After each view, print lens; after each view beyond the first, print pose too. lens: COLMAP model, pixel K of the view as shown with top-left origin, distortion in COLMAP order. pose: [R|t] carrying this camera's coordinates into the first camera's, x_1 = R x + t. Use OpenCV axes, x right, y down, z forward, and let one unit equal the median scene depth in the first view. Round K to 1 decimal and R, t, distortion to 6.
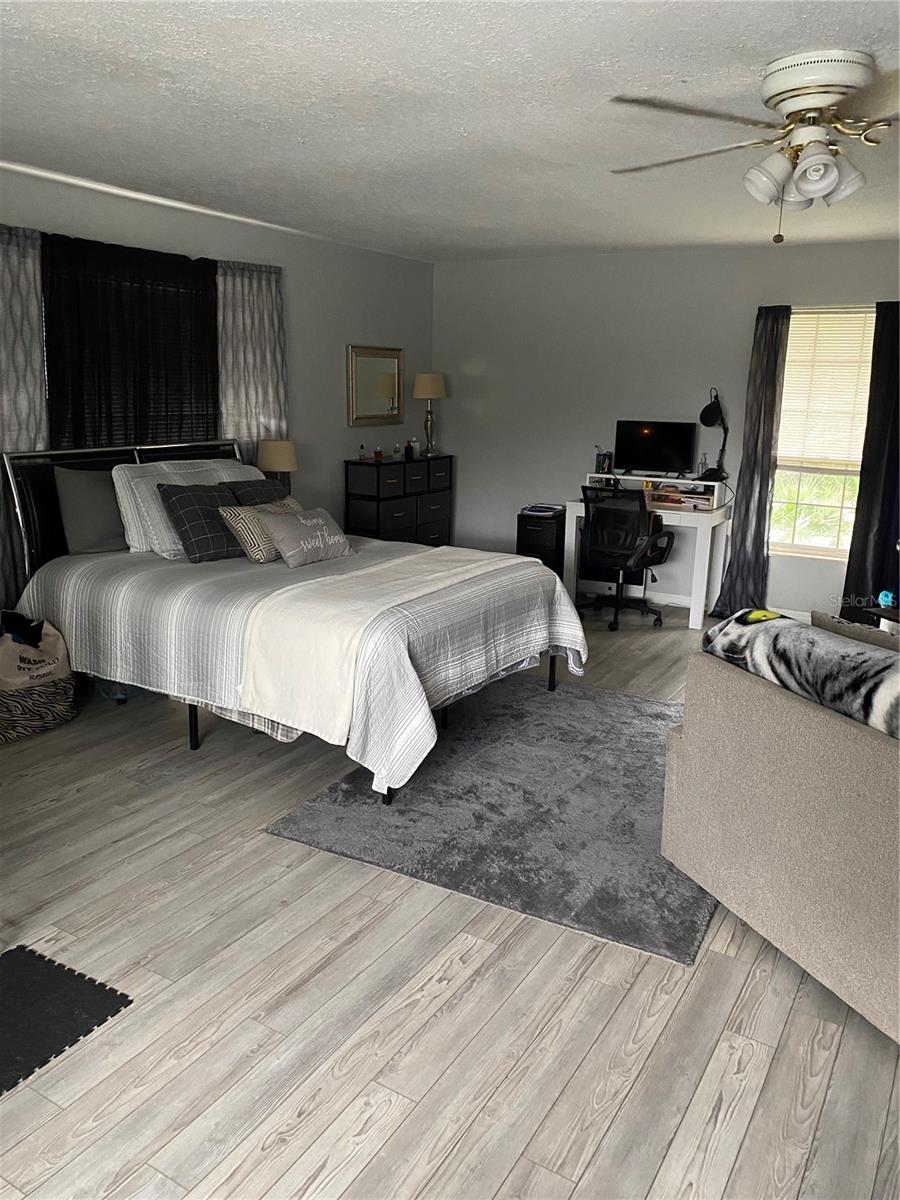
lens RADIAL K [[891.5, 0, 442.6], [0, 891.5, 599.8], [0, 0, 1]] dist [0.076913, -0.113156]
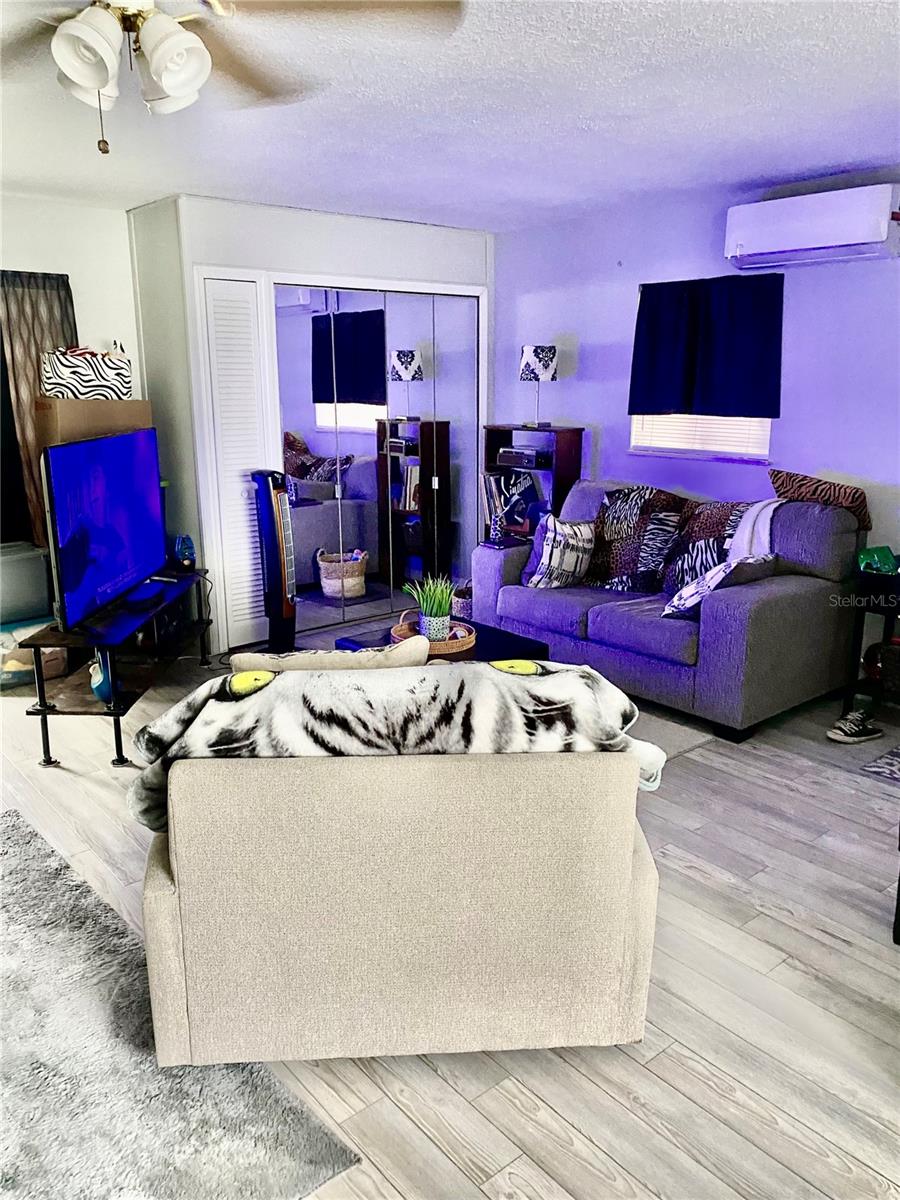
lens RADIAL K [[891.5, 0, 442.6], [0, 891.5, 599.8], [0, 0, 1]] dist [0.076913, -0.113156]
pose [[0.322056, -0.246056, 0.914186, -0.154164], [0.234992, 0.956191, 0.174577, -0.083661], [-0.917092, 0.158603, 0.365768, 0.346358]]
